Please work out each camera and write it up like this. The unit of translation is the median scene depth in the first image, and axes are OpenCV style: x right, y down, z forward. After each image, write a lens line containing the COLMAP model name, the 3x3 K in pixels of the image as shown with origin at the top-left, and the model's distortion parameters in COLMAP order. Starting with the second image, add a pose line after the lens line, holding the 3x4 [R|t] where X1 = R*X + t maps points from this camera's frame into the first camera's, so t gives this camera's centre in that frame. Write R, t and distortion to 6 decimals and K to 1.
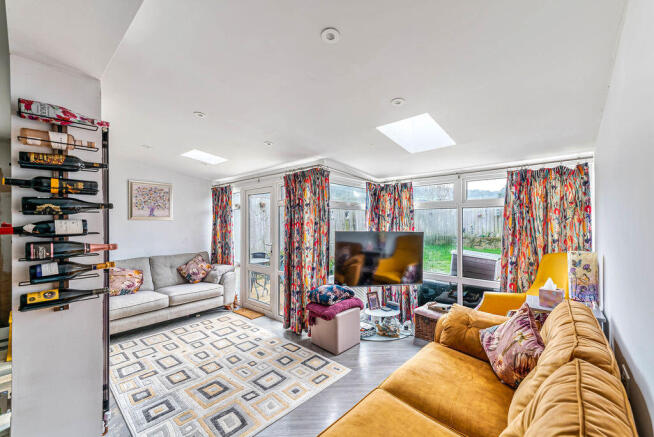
lens RADIAL K [[265.5, 0, 323.4], [0, 265.5, 222.6], [0, 0, 1]] dist [0.015272, -0.002883]
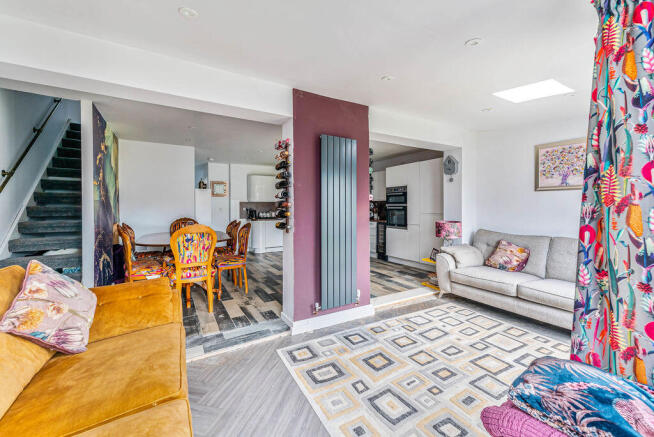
lens RADIAL K [[265.5, 0, 332.2], [0, 265.5, 208.7], [0, 0, 1]] dist [0.015272, -0.002883]
pose [[-0.296736, 0.008951, -0.954918, 0.429301], [0.003595, 0.999959, 0.008256, 0.051791], [0.954953, -0.000983, -0.296756, 0.883285]]
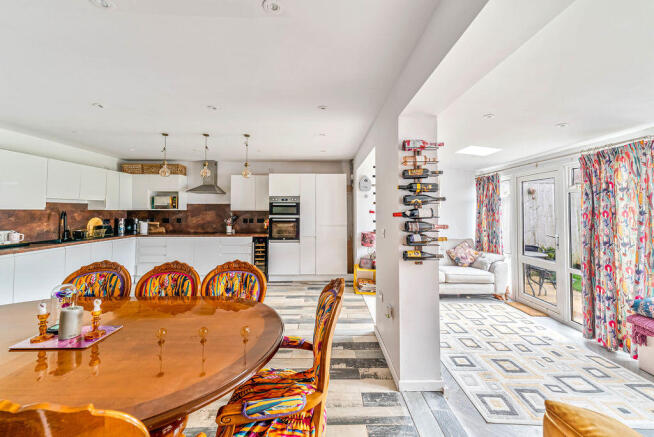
lens RADIAL K [[265.5, 0, 326.5], [0, 265.5, 202.4], [0, 0, 1]] dist [0.015272, -0.002883]
pose [[0.672148, -0.018503, -0.740186, -0.071432], [-0.006094, 0.999516, -0.030520, 0.002455], [0.740392, 0.025024, 0.671709, -0.223471]]
